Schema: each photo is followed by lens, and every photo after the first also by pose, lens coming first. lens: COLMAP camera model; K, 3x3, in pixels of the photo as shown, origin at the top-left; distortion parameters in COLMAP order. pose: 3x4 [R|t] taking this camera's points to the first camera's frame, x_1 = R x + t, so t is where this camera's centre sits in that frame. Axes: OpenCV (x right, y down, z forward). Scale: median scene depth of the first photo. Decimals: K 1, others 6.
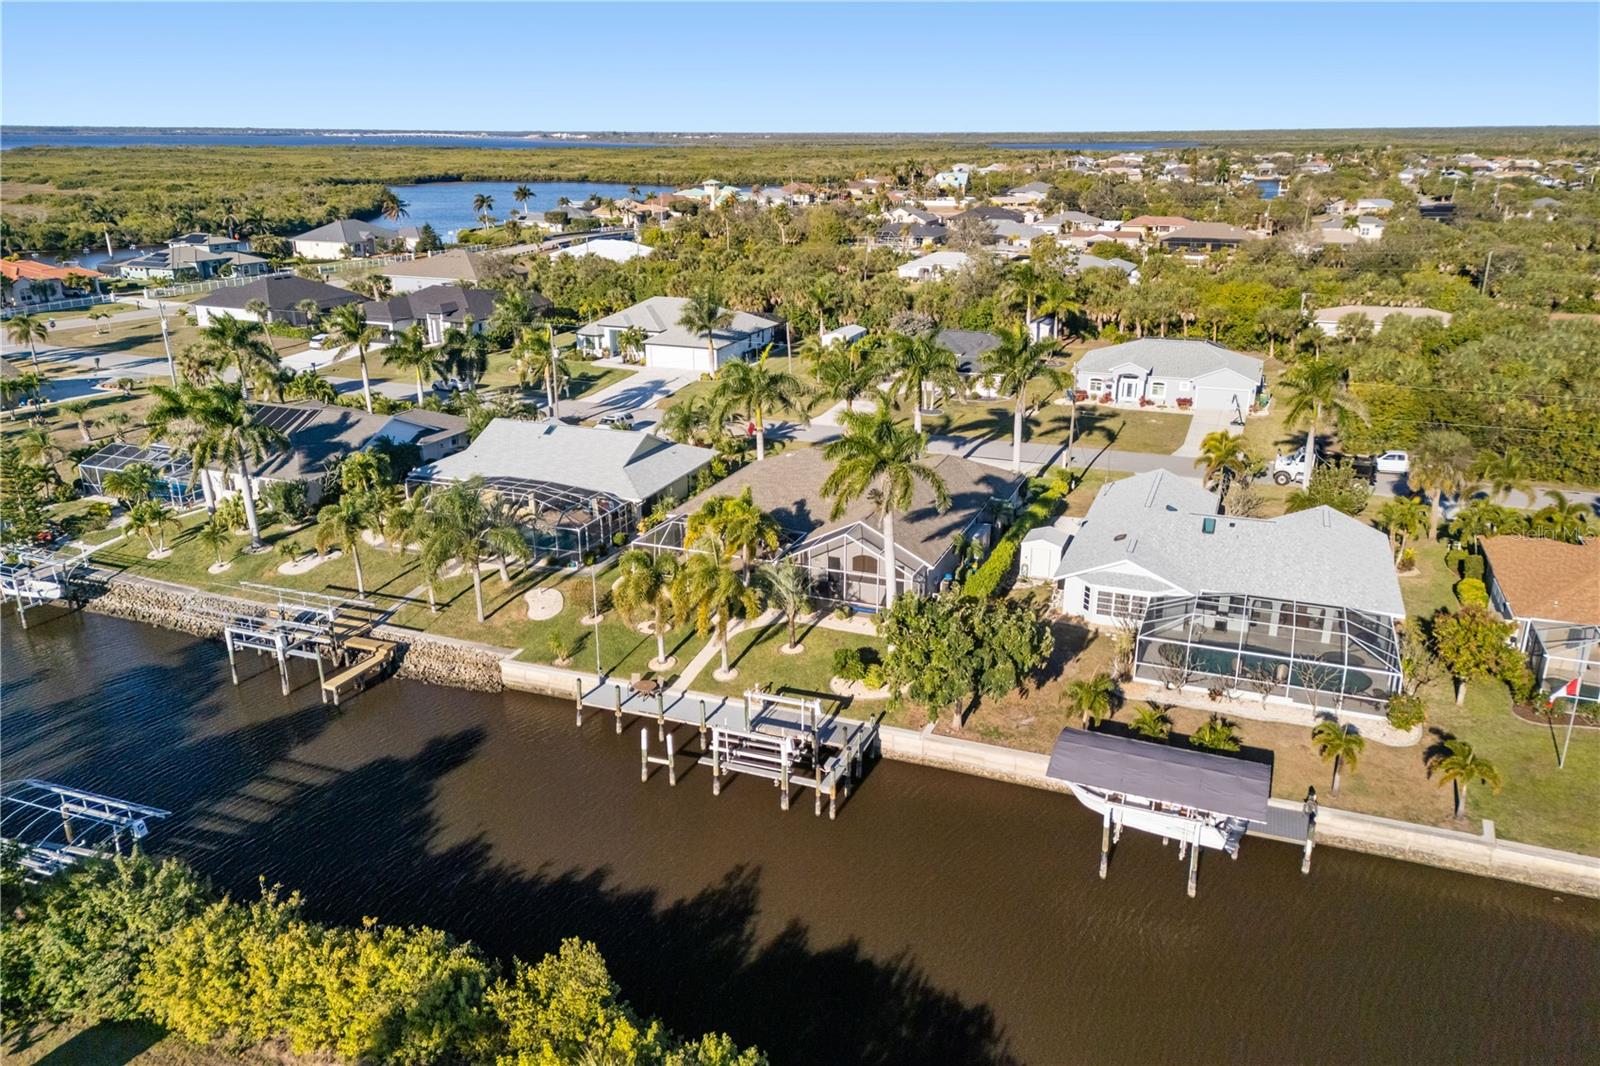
lens RADIAL K [[1103.1, 0, 800.0], [0, 1103.1, 533.0], [0, 0, 1]] dist [-0.002647, -0.001669]
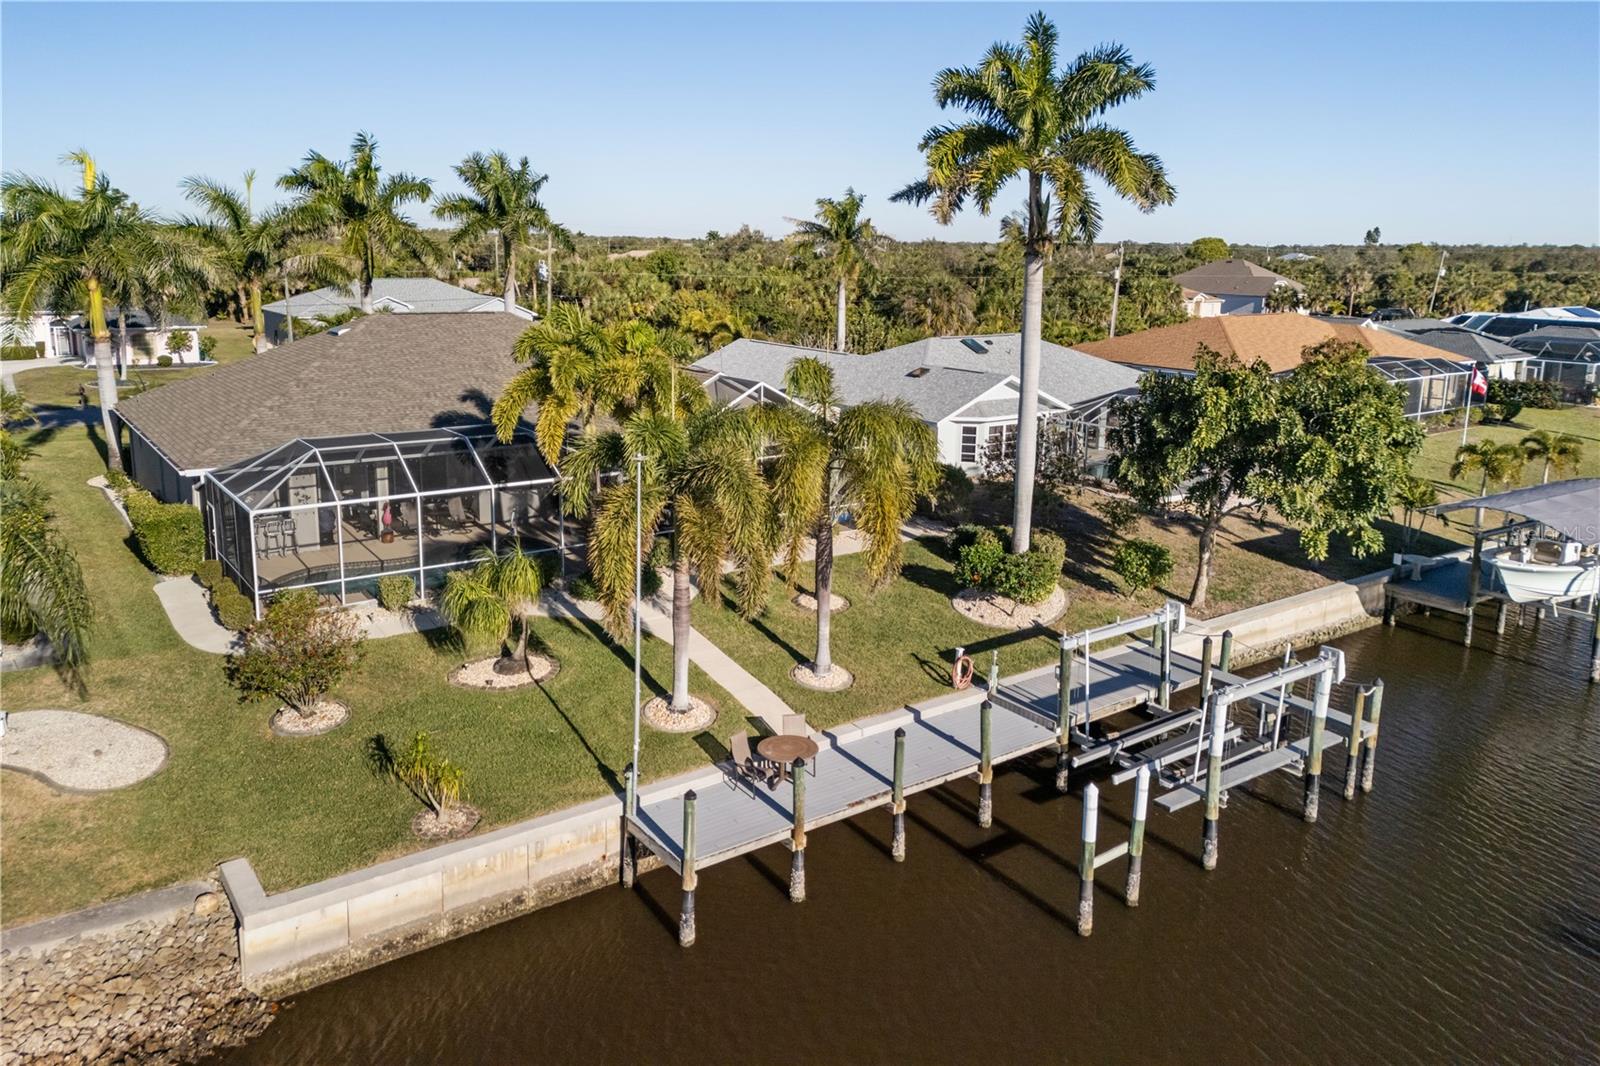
lens RADIAL K [[1103.1, 0, 800.0], [0, 1103.1, 533.0], [0, 0, 1]] dist [-0.002647, -0.001669]
pose [[0.547687, -0.185430, 0.815877, -0.451627], [0.252577, 0.966281, 0.050062, 0.054139], [-0.797649, 0.178654, 0.576055, 0.818926]]
